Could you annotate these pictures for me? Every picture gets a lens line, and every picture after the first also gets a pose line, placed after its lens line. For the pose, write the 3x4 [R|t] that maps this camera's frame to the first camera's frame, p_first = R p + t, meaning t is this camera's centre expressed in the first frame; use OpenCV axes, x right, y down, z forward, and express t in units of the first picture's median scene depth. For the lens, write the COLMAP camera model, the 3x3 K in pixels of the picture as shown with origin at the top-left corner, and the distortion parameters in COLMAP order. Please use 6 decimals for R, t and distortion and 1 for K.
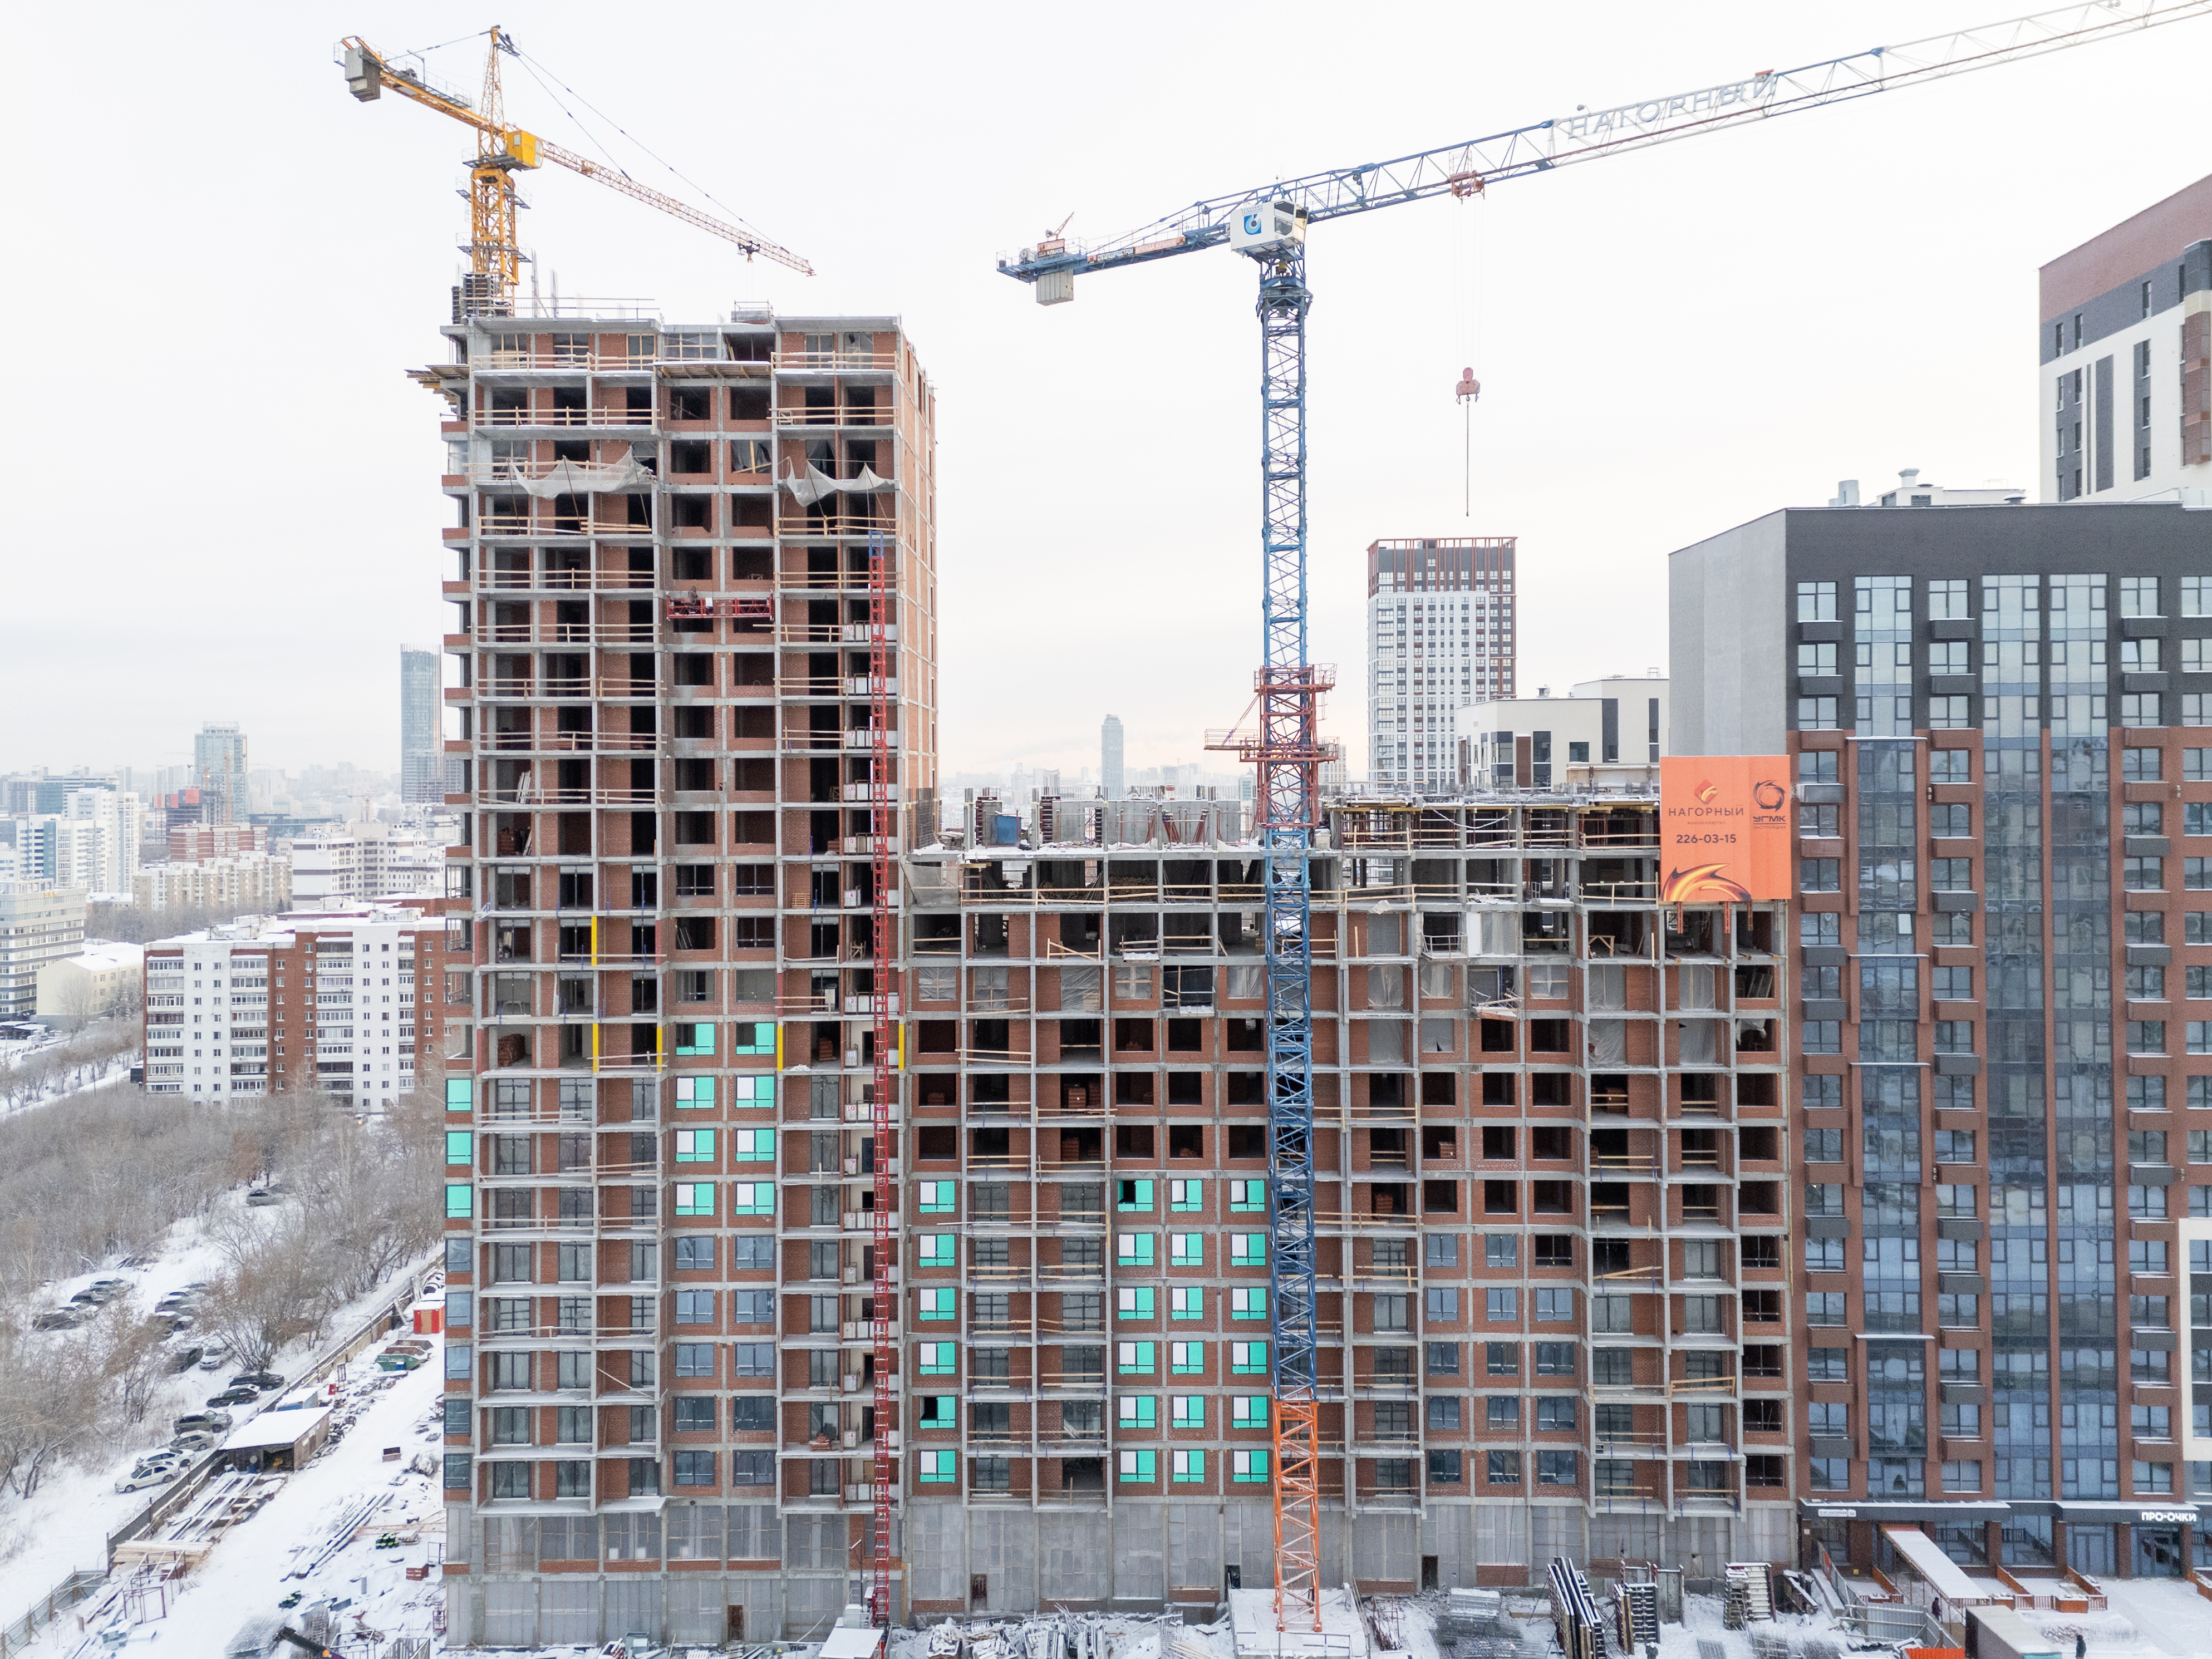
lens RADIAL K [[1625.1, 0, 1106.0], [0, 1625.1, 829.5], [0, 0, 1]] dist [0.099104, -0.087807]
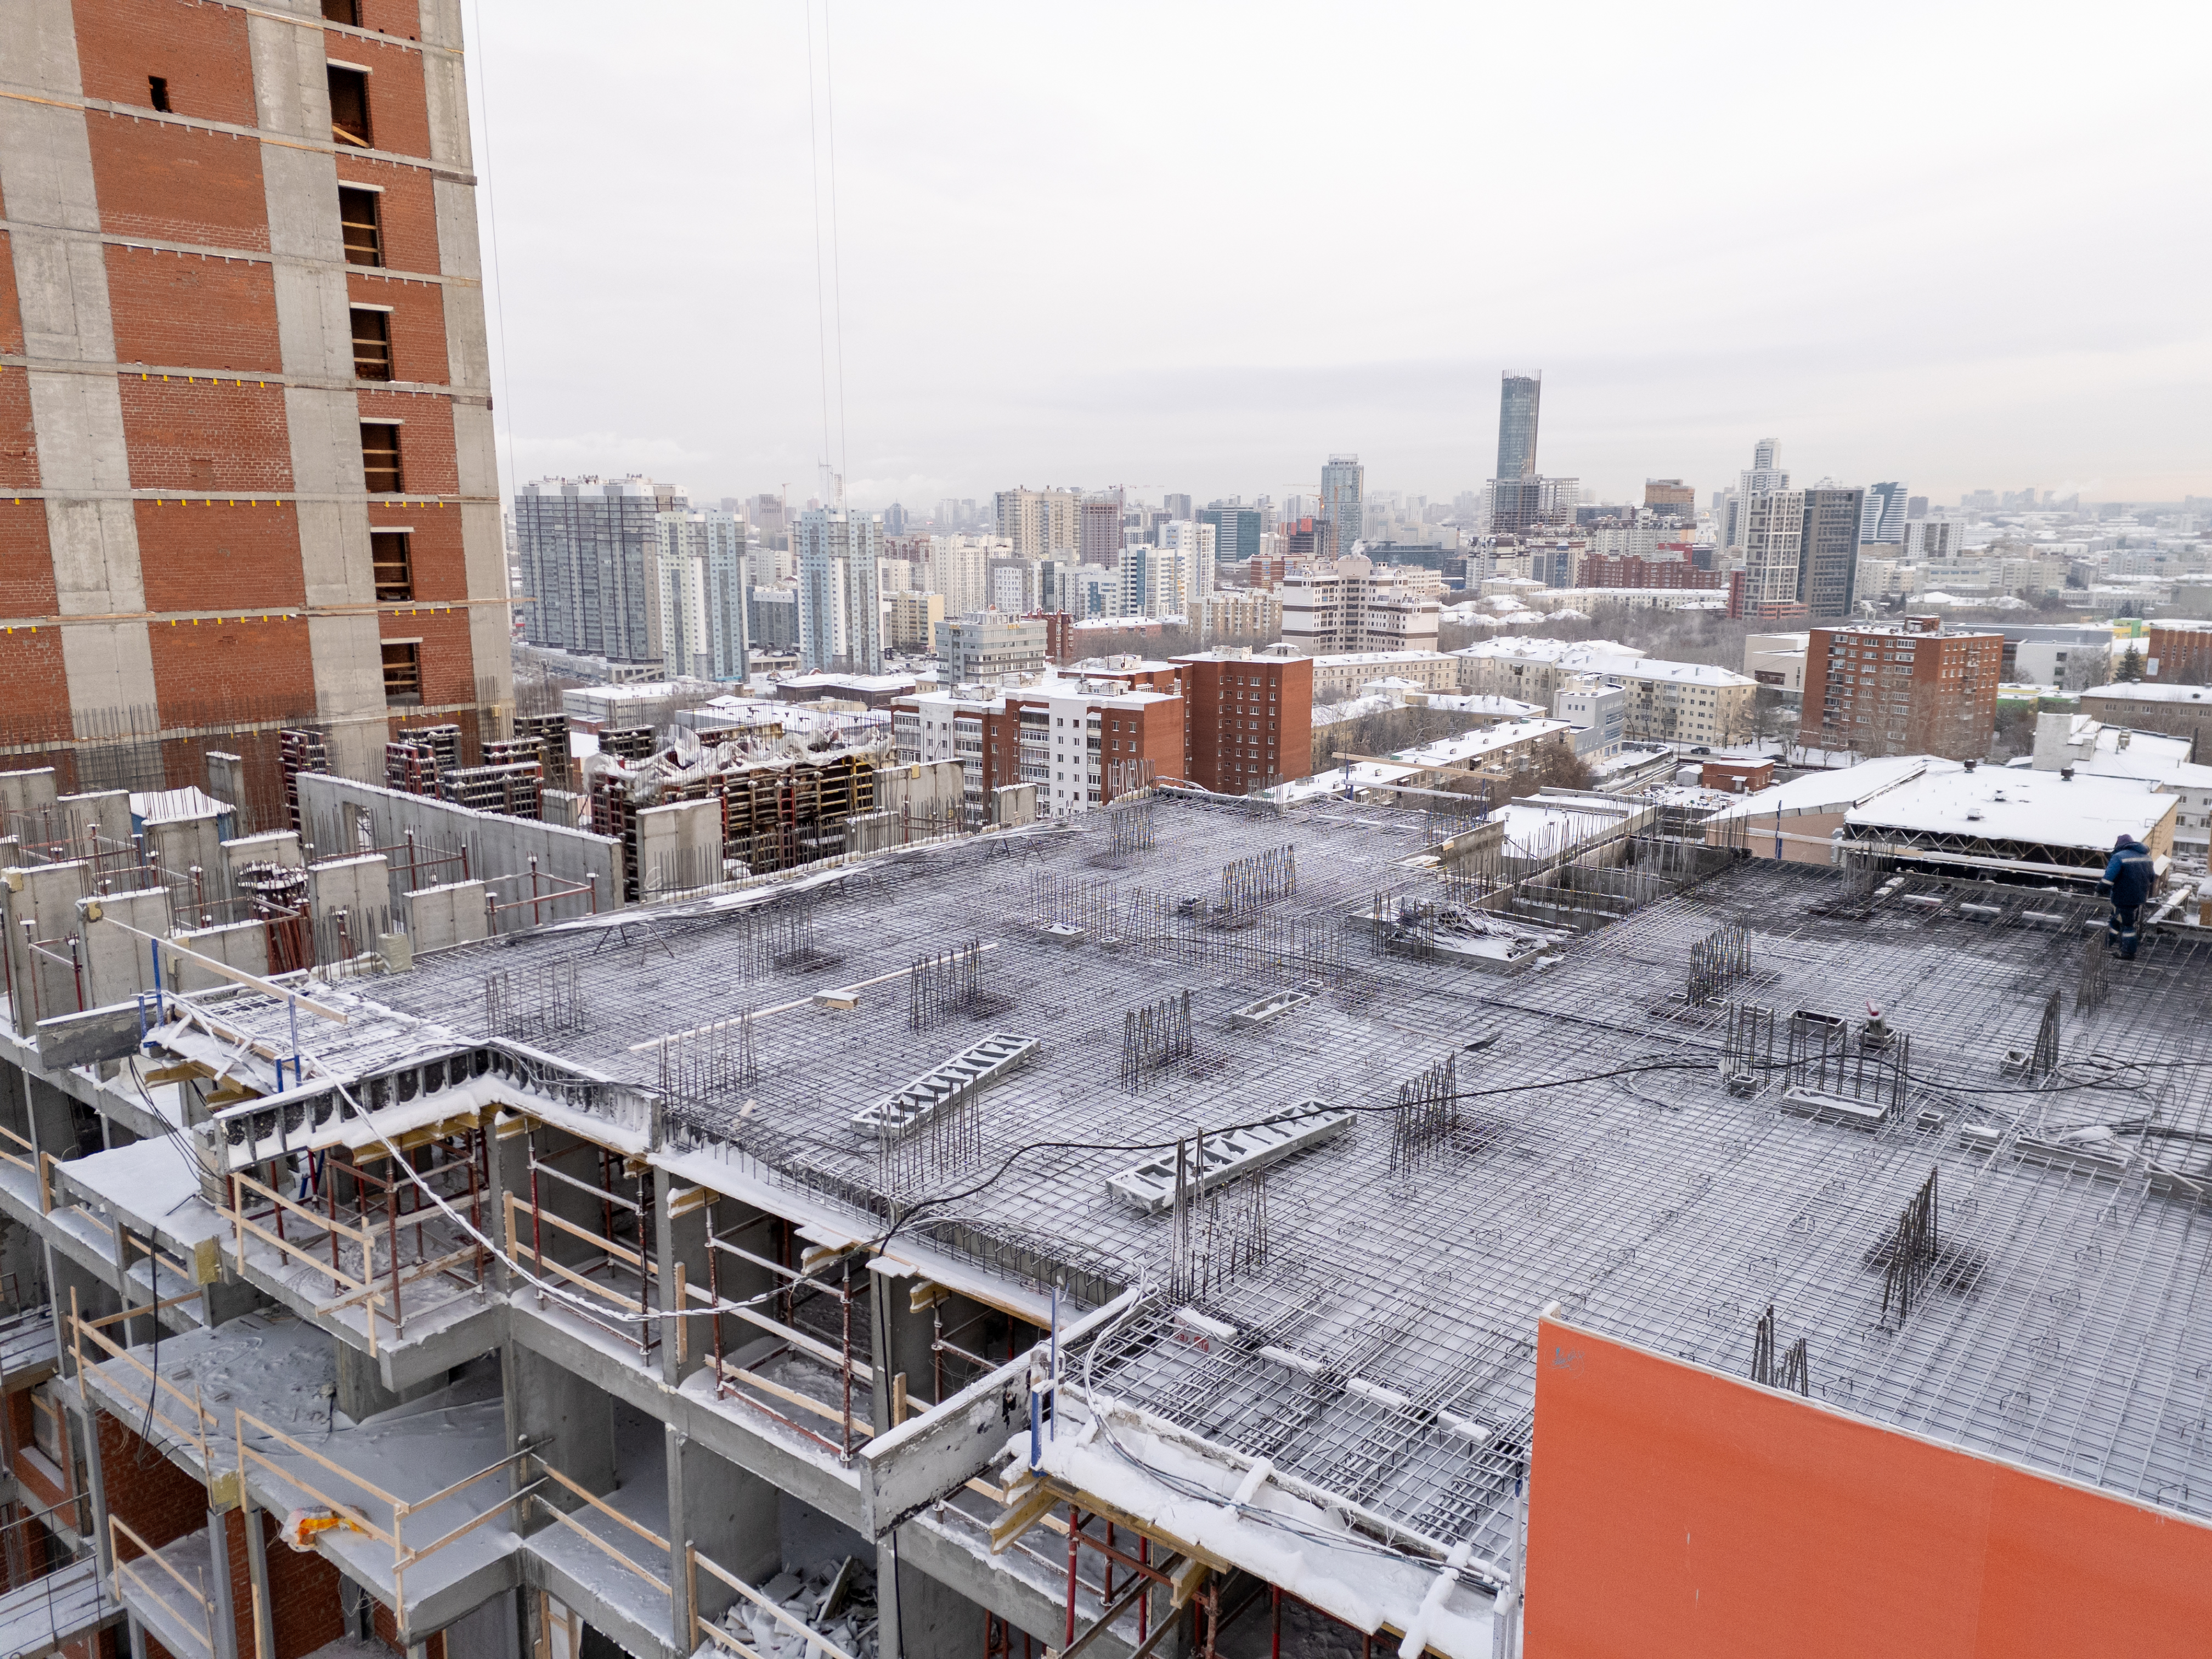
lens RADIAL K [[1596.7, 0, 1101.6], [0, 1596.7, 823.5], [0, 0, 1]] dist [0.143075, -0.168181]
pose [[0.783270, 0.129022, -0.608146, 0.355145], [-0.028116, 0.984578, 0.172672, -0.079441], [0.621045, -0.118151, 0.774818, 0.890041]]
